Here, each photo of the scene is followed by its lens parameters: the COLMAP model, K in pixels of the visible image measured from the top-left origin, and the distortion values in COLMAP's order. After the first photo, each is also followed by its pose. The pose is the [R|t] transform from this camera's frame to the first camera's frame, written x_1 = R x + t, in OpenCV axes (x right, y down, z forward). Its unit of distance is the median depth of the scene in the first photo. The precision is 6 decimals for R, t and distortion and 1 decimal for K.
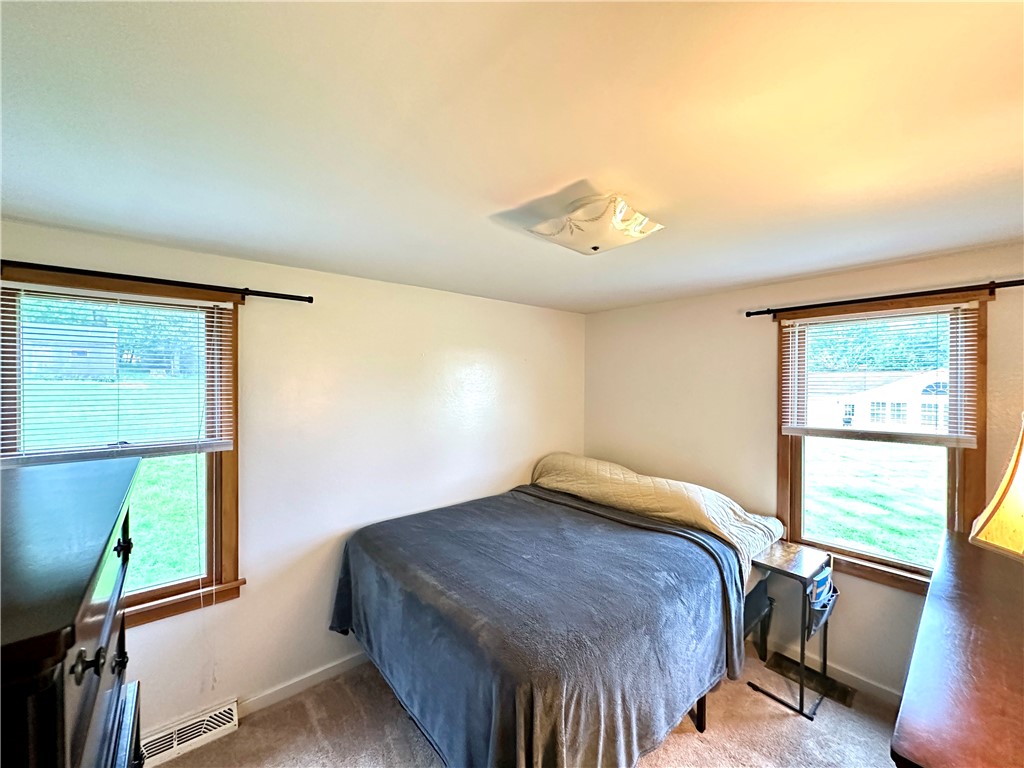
lens RADIAL K [[407.2, 0, 513.1], [0, 407.2, 383.8], [0, 0, 1]] dist [-0.002795, 0.000339]
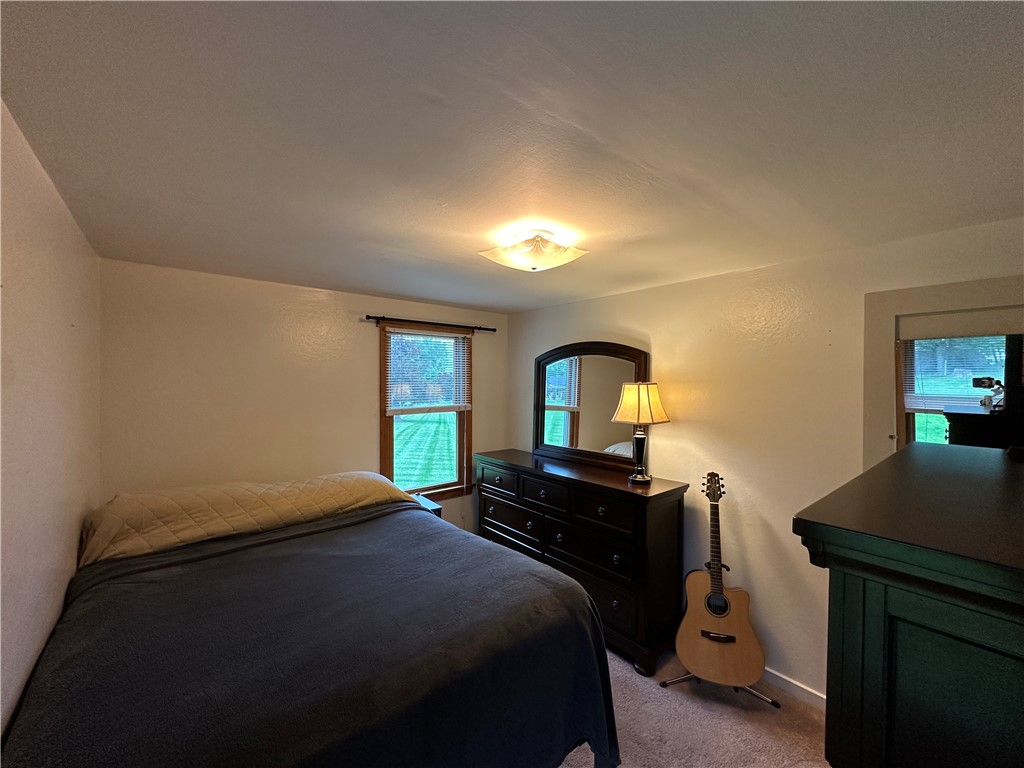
lens RADIAL K [[407.2, 0, 513.1], [0, 407.2, 383.8], [0, 0, 1]] dist [-0.002795, 0.000339]
pose [[0.005130, -0.023247, 0.999717, -0.636738], [-0.013736, 0.999634, 0.023316, -0.012717], [-0.999893, -0.013852, 0.004808, 0.598404]]
